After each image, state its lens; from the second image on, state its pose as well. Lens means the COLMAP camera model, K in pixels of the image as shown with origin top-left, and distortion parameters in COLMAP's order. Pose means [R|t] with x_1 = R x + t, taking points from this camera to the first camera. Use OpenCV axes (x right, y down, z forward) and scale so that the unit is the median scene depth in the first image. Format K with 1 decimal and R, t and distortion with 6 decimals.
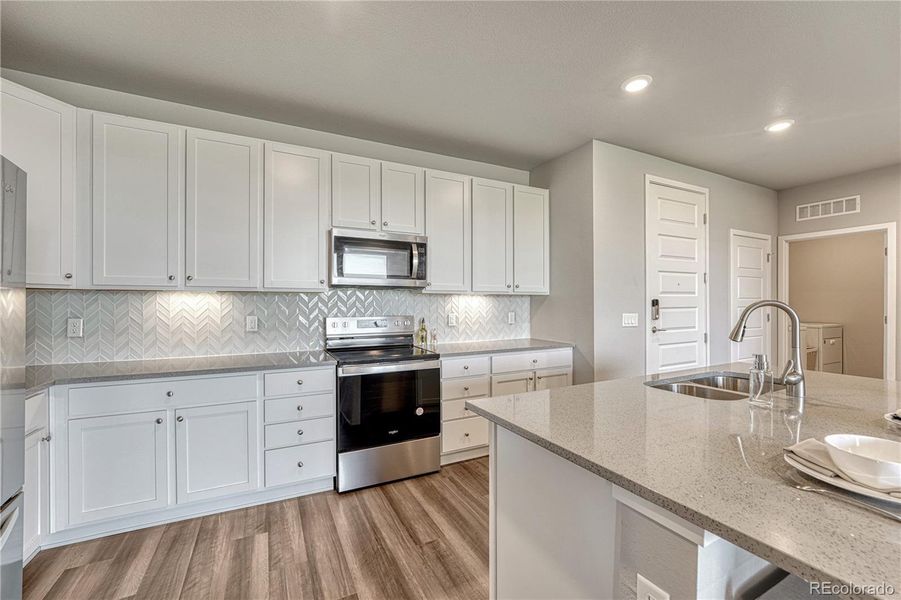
lens RADIAL K [[372.0, 0, 446.7], [0, 372.0, 302.2], [0, 0, 1]] dist [-0.005423, -0.000295]
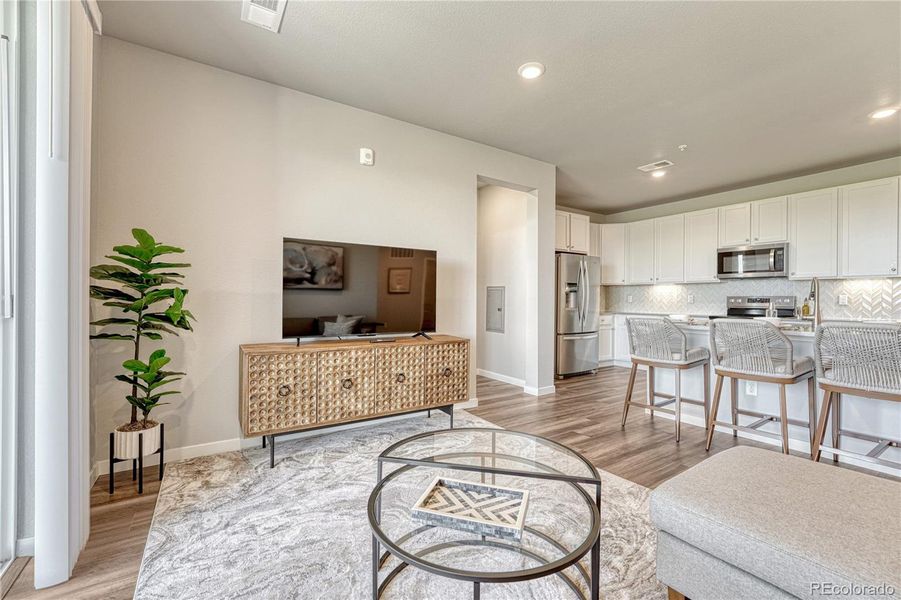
lens RADIAL K [[378.7, 0, 450.5], [0, 378.7, 300.0], [0, 0, 1]] dist [-0.001977, 0.000523]
pose [[0.116425, 0.005792, -0.993183, 1.128930], [-0.003810, 0.999978, 0.005385, 0.045639], [0.993192, 0.003157, 0.116445, -0.455213]]
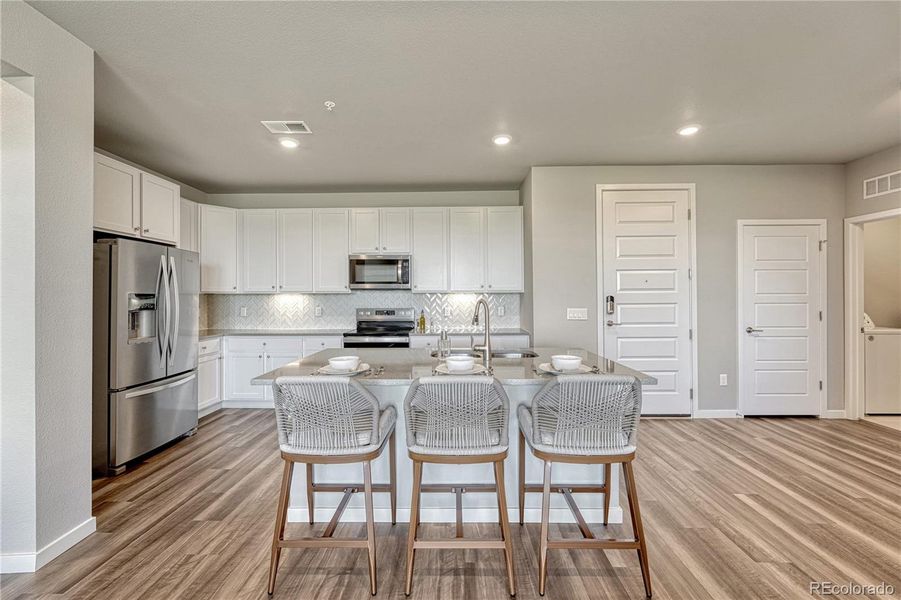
lens RADIAL K [[373.0, 0, 447.8], [0, 373.0, 296.4], [0, 0, 1]] dist [-0.008261, 0.000519]
pose [[0.883260, -0.003620, -0.468870, 0.666353], [0.004327, 0.999991, 0.000432, -0.008892], [0.468864, -0.002410, 0.883267, -0.207403]]
